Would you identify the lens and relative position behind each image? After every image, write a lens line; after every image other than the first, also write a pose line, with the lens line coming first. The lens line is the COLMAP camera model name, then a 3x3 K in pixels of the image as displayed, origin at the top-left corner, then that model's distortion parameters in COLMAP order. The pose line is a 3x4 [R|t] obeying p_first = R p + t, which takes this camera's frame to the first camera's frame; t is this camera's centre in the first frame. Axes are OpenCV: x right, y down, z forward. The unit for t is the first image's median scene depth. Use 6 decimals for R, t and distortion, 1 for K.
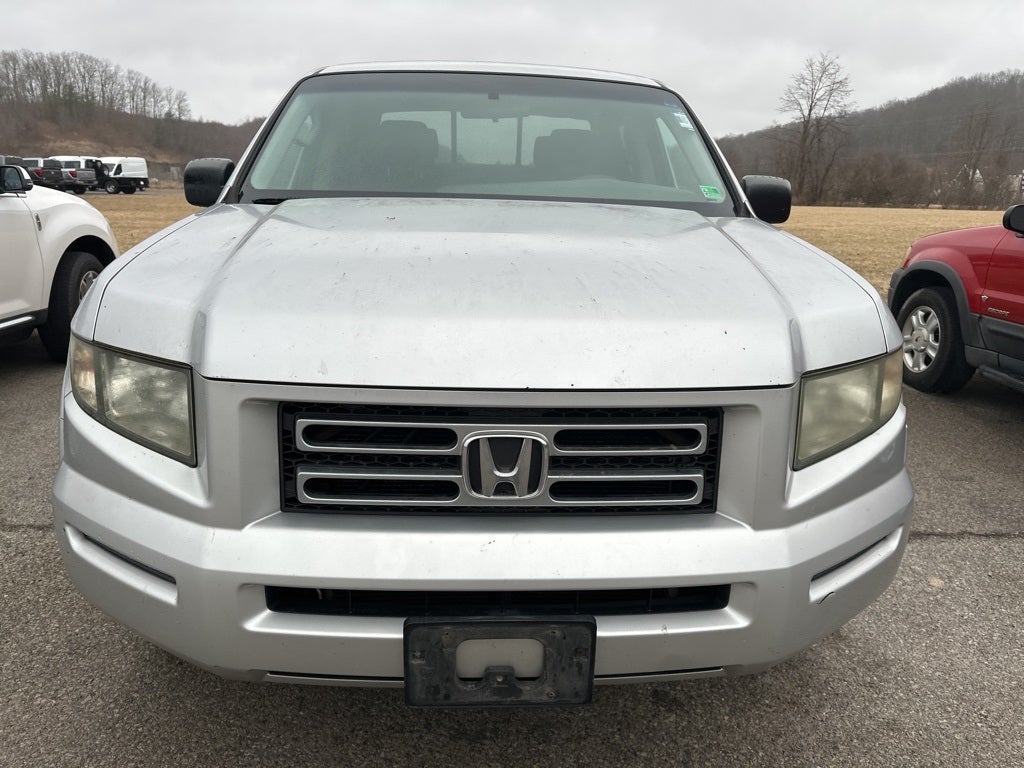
lens RADIAL K [[718.7, 0, 518.0], [0, 718.7, 384.3], [0, 0, 1]] dist [0.024087, -0.028780]
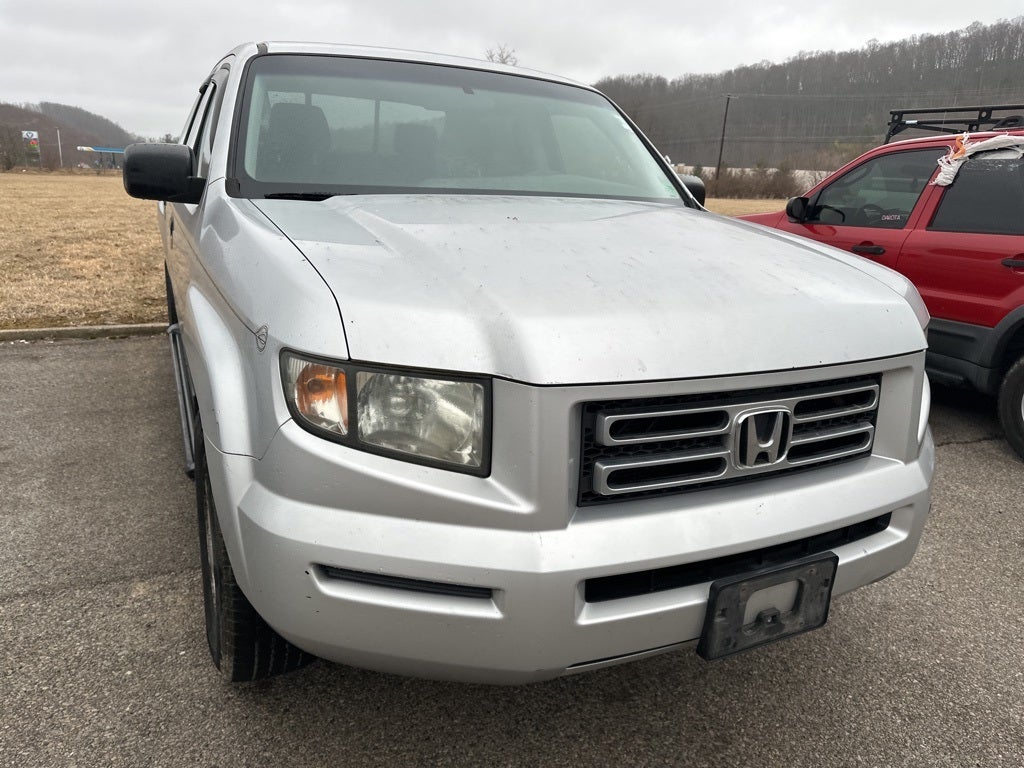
lens RADIAL K [[718.7, 0, 518.0], [0, 718.7, 384.3], [0, 0, 1]] dist [0.024087, -0.028780]
pose [[0.919320, -0.095998, 0.381622, -0.793868], [0.087037, 0.995373, 0.040720, -0.051435], [-0.383765, -0.004220, 0.923421, 0.081837]]
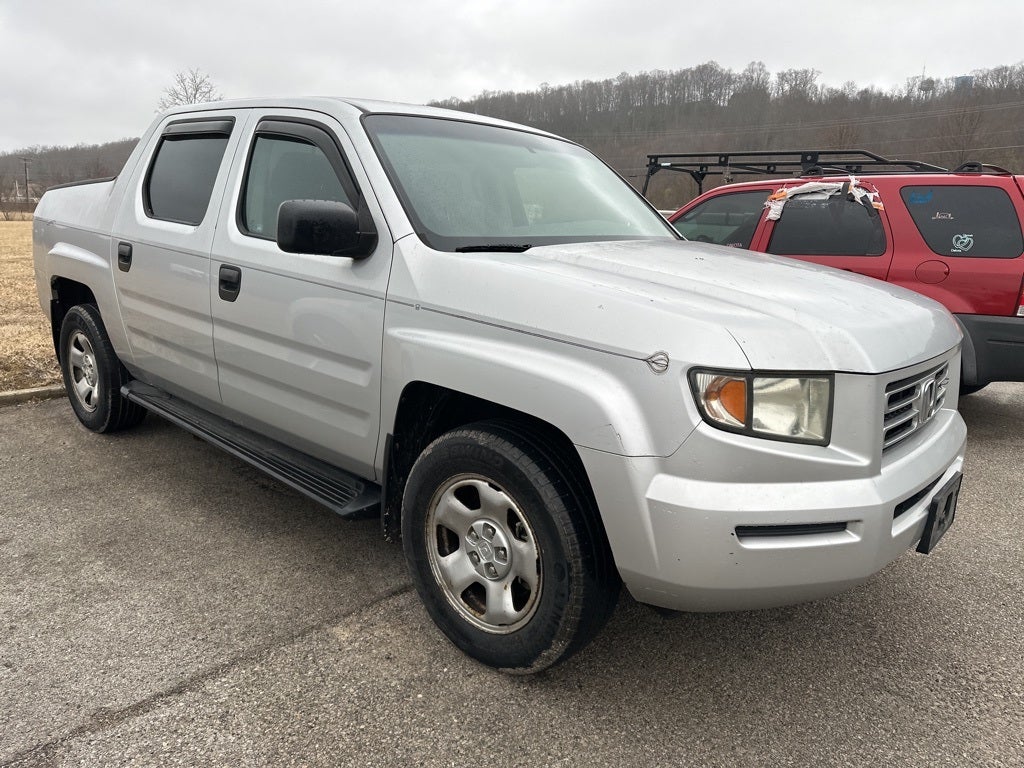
lens RADIAL K [[718.7, 0, 518.0], [0, 718.7, 384.3], [0, 0, 1]] dist [0.024087, -0.028780]
pose [[0.702761, -0.166878, 0.691577, -1.863257], [0.180818, 0.982075, 0.053232, -0.188735], [-0.688064, 0.087640, 0.720339, 0.413497]]
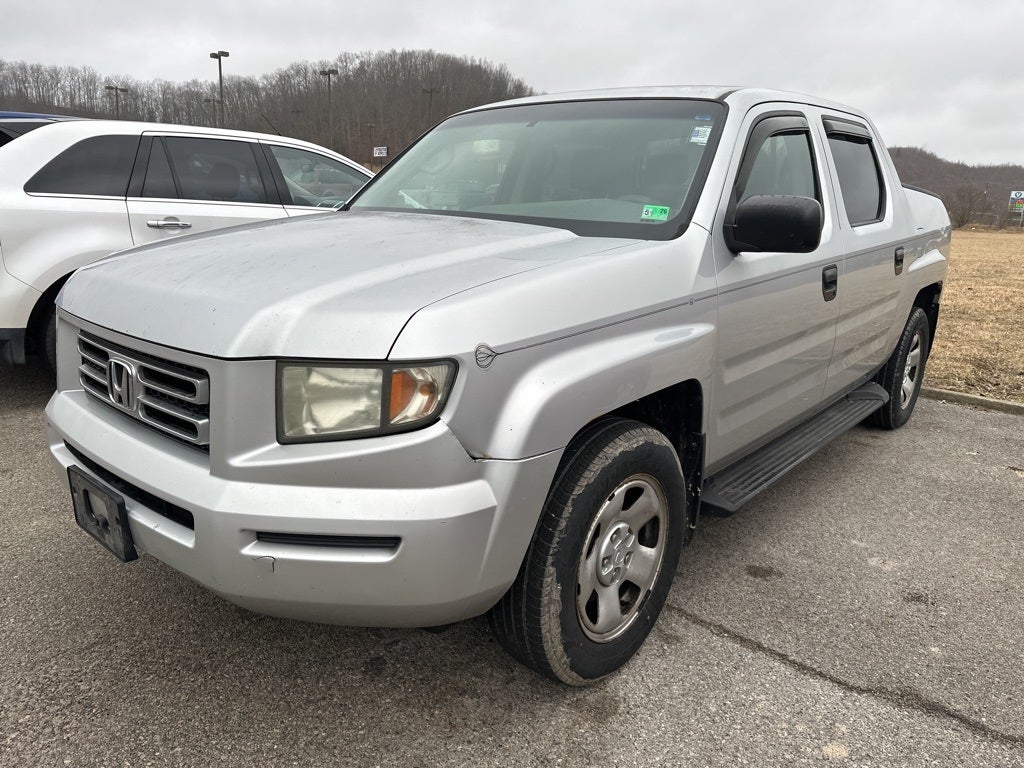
lens RADIAL K [[717.3, 0, 517.9], [0, 717.3, 392.2], [0, 0, 1]] dist [0.013864, -0.020143]
pose [[0.722638, 0.177330, -0.668093, 1.518426], [-0.197180, 0.979257, 0.046643, -0.094745], [0.662506, 0.098028, 0.742615, 0.436467]]
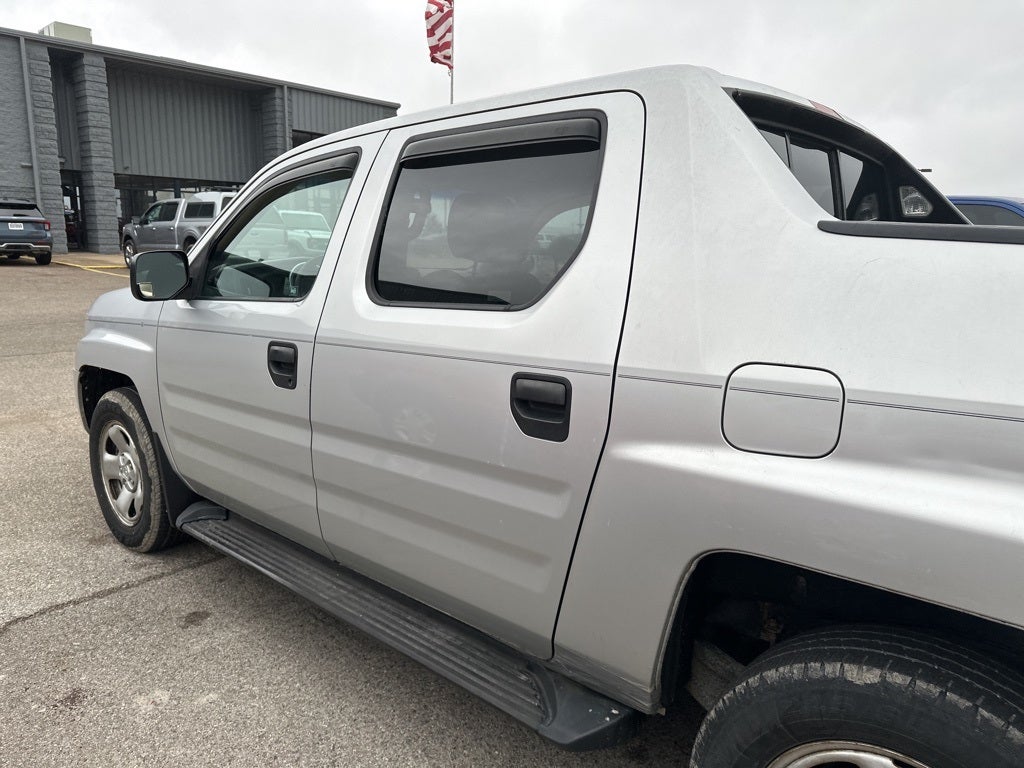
lens RADIAL K [[718.7, 0, 518.0], [0, 718.7, 384.3], [0, 0, 1]] dist [0.024087, -0.028780]
pose [[-0.695063, 0.098766, -0.712133, 1.510239], [-0.231954, 0.906745, 0.352151, -1.217261], [0.680504, 0.409949, -0.607336, 4.170920]]
